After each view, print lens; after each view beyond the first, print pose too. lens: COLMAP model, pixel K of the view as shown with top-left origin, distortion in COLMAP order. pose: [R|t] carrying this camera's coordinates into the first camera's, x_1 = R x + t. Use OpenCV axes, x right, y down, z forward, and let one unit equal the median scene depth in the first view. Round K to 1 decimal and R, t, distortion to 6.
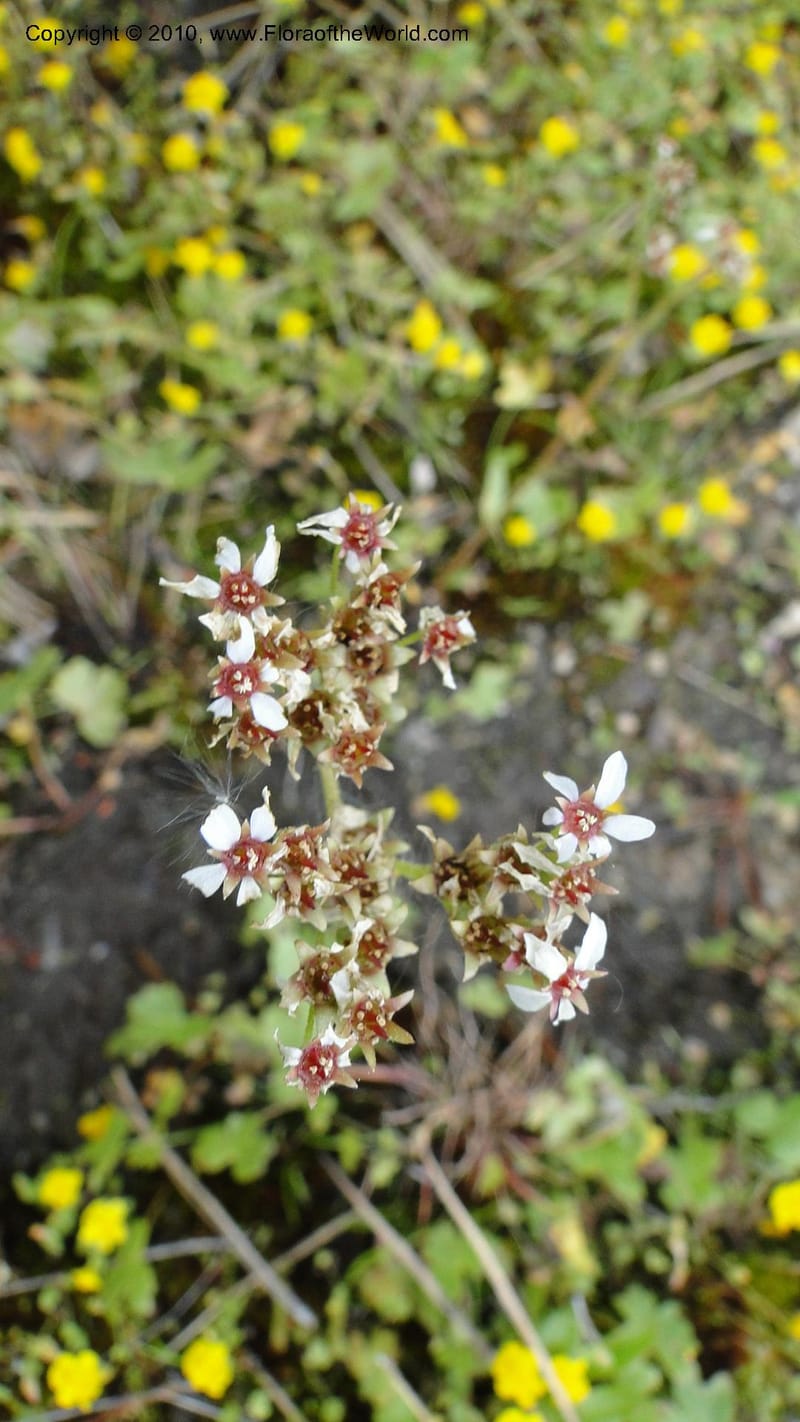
lens RADIAL K [[1159.0, 0, 396.1], [0, 1159.0, 713.9], [0, 0, 1]] dist [-0.005956, -0.012881]
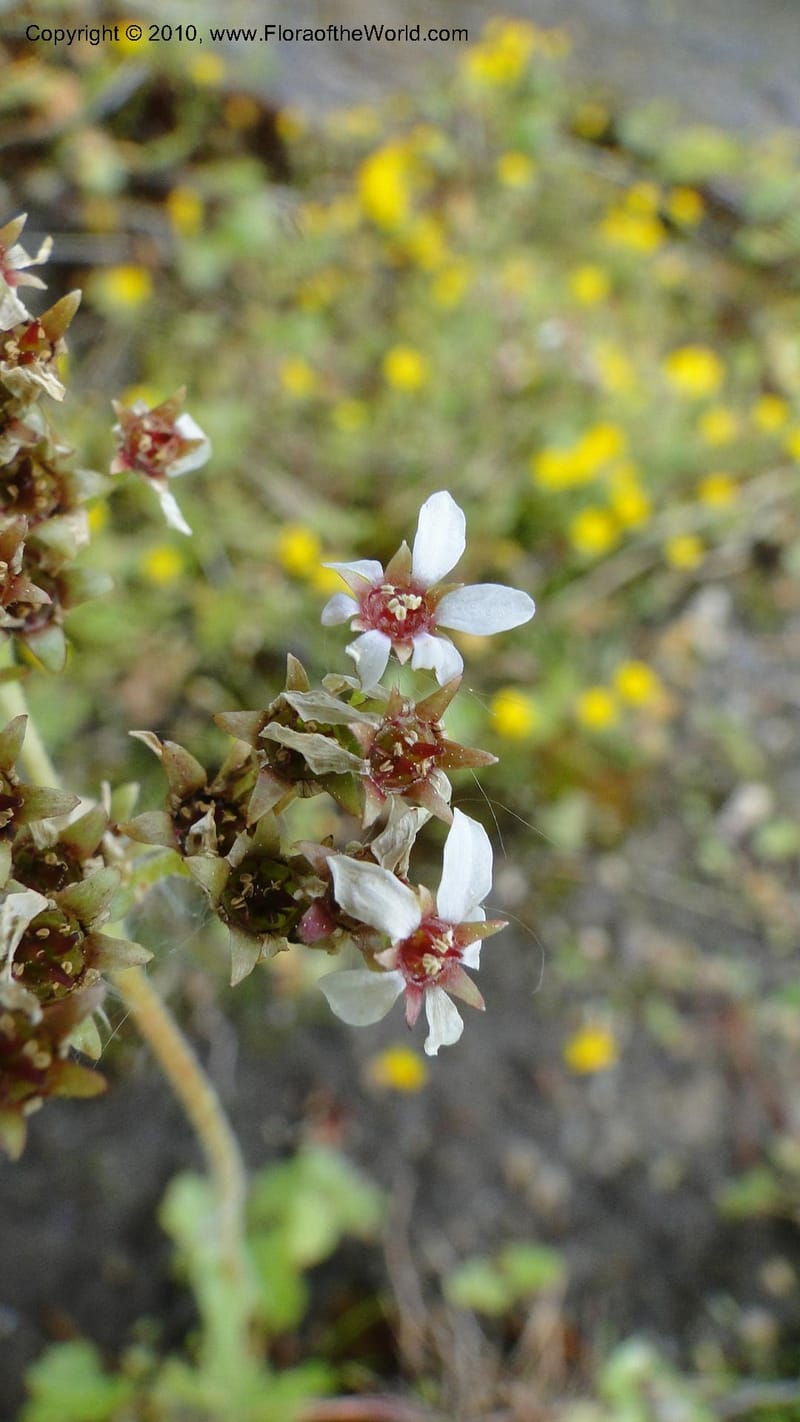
lens RADIAL K [[1104.2, 0, 400.0], [0, 1104.2, 711.0], [0, 0, 1]] dist [-0.013683, -0.008816]
pose [[0.987818, -0.146424, 0.052683, 0.043476], [0.155502, 0.941619, -0.298617, 0.096471], [-0.005882, 0.303171, 0.952918, 0.178346]]
